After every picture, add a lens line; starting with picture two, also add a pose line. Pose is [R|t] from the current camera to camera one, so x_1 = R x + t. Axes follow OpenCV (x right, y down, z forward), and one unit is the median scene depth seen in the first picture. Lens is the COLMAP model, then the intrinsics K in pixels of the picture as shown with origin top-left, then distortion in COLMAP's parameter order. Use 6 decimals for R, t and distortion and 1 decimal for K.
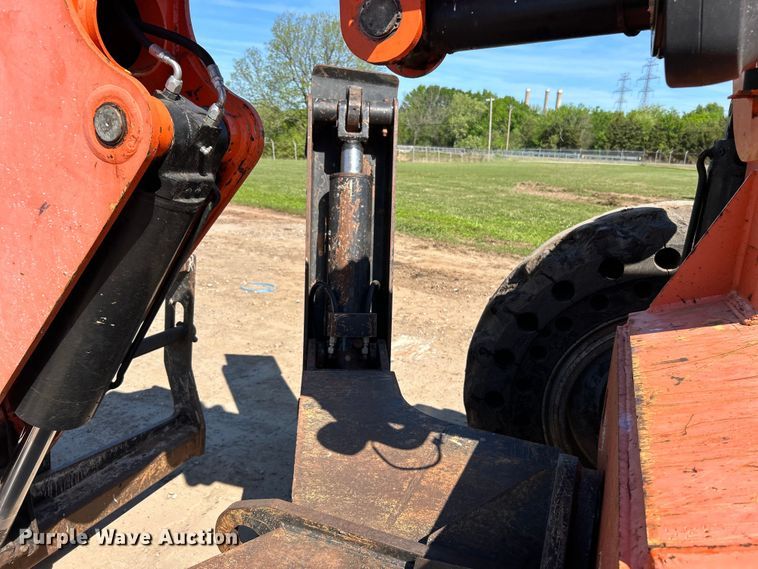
lens RADIAL K [[578.0, 0, 376.5], [0, 578.0, 292.0], [0, 0, 1]] dist [0.050732, -0.063899]
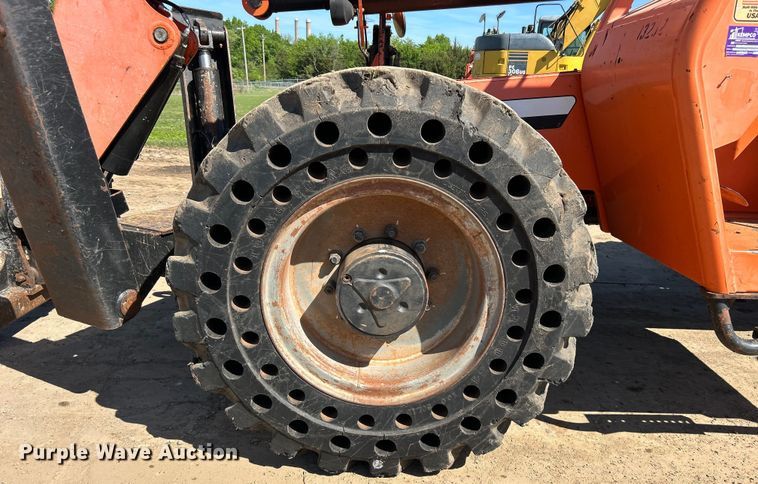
lens RADIAL K [[575.1, 0, 381.0], [0, 575.1, 283.0], [0, 0, 1]] dist [0.041407, -0.034279]
pose [[0.919821, -0.150705, 0.362239, -0.301263], [0.115771, 0.986430, 0.116417, 0.314354], [-0.374868, -0.065146, 0.924787, -0.943712]]
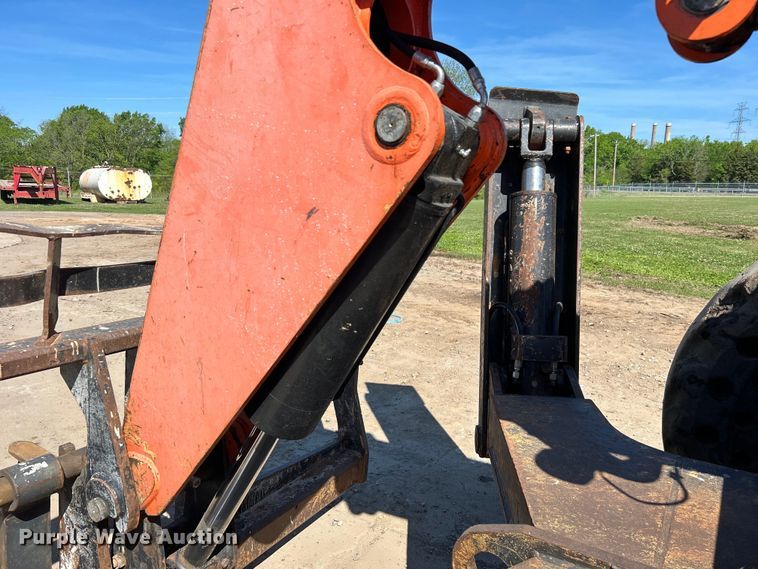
lens RADIAL K [[576.2, 0, 381.3], [0, 576.2, 281.0], [0, 0, 1]] dist [0.055287, -0.066263]
pose [[0.987060, -0.001234, -0.160349, -0.140092], [-0.012386, 0.996396, -0.083912, 0.029118], [0.159875, 0.084812, 0.983487, 0.015542]]
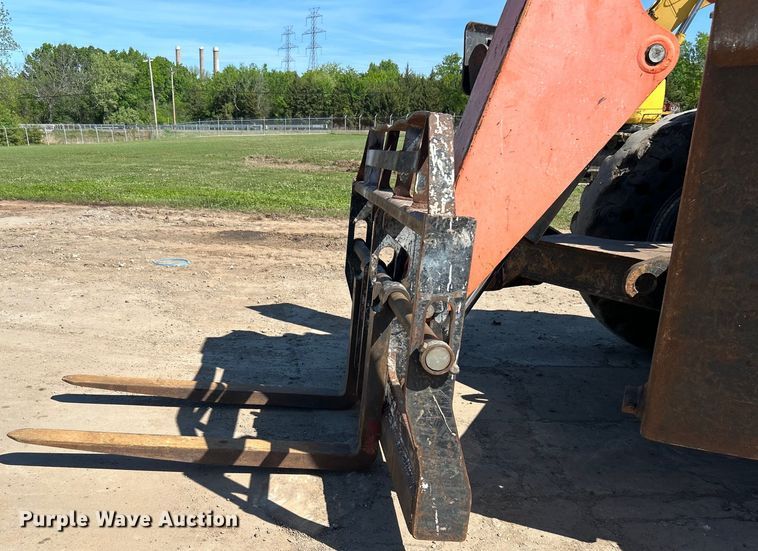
lens RADIAL K [[709.4, 0, 292.1], [0, 709.4, 358.1], [0, 0, 1]] dist [0.039381, -0.045571]
pose [[0.926272, -0.164409, 0.339101, -1.218583], [0.138394, 0.985346, 0.099701, 0.159626], [-0.350523, -0.045421, 0.935452, -0.452869]]
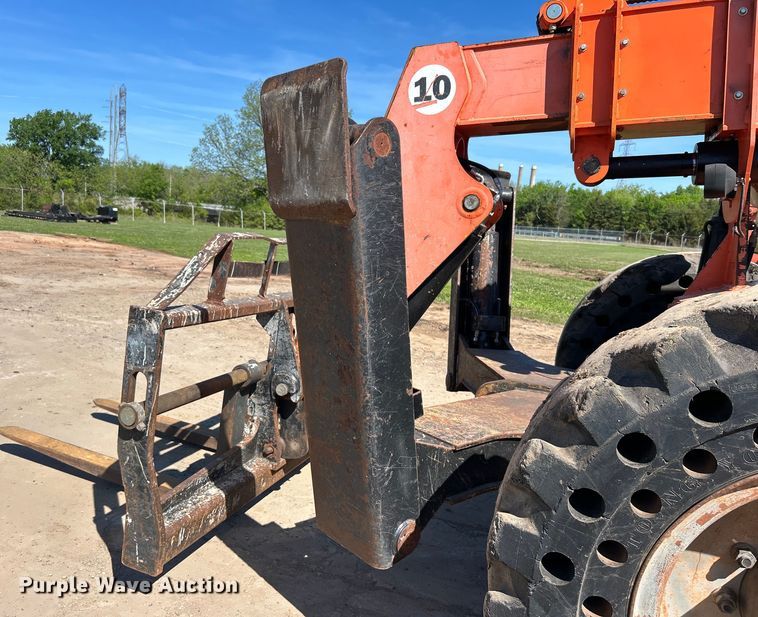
lens RADIAL K [[623.1, 0, 354.6], [0, 623.1, 319.0], [0, 0, 1]] dist [0.102371, -0.185167]
pose [[0.999383, 0.024608, 0.025069, -0.445657], [-0.022335, 0.995937, -0.087240, 0.197586], [-0.027114, 0.086626, 0.995872, -0.704219]]
